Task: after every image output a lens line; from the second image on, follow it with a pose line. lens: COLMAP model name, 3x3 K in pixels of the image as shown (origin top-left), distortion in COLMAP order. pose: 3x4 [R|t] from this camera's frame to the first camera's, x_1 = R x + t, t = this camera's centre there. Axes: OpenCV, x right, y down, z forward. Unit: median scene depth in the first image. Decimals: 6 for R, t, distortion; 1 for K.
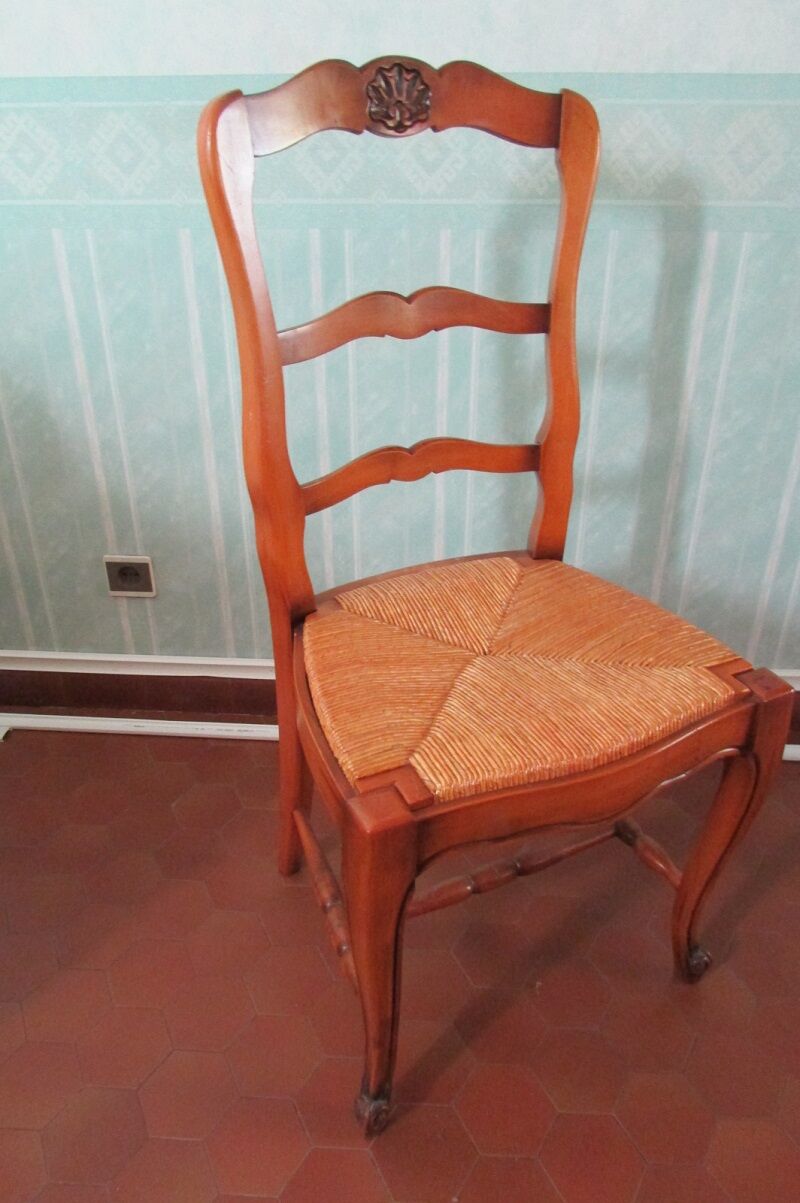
lens RADIAL K [[863.0, 0, 395.3], [0, 863.0, 598.4], [0, 0, 1]] dist [-0.019384, 0.003864]
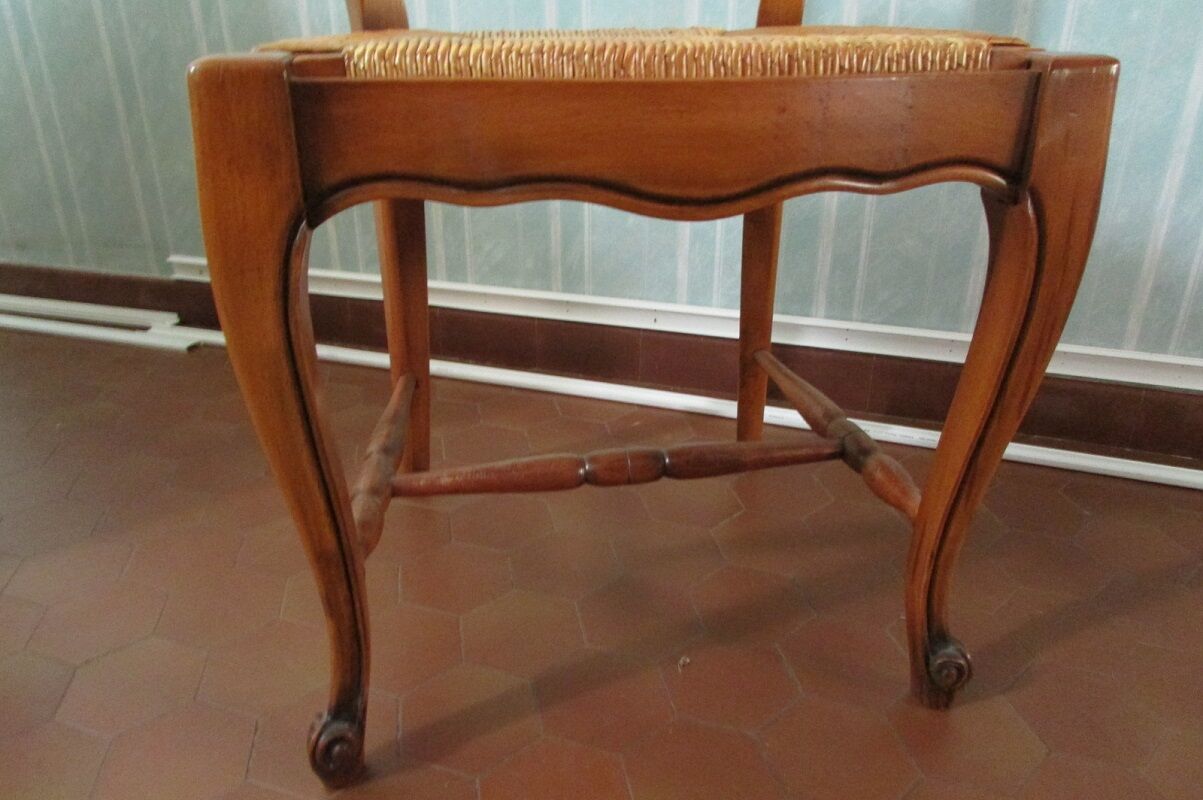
lens RADIAL K [[863.0, 0, 603.1], [0, 863.0, 404.8], [0, 0, 1]] dist [-0.019384, 0.003864]
pose [[0.966029, 0.107806, -0.234874, 0.234540], [-0.124528, 0.990547, -0.057525, 0.298362], [0.226453, 0.084819, 0.970322, 0.335166]]
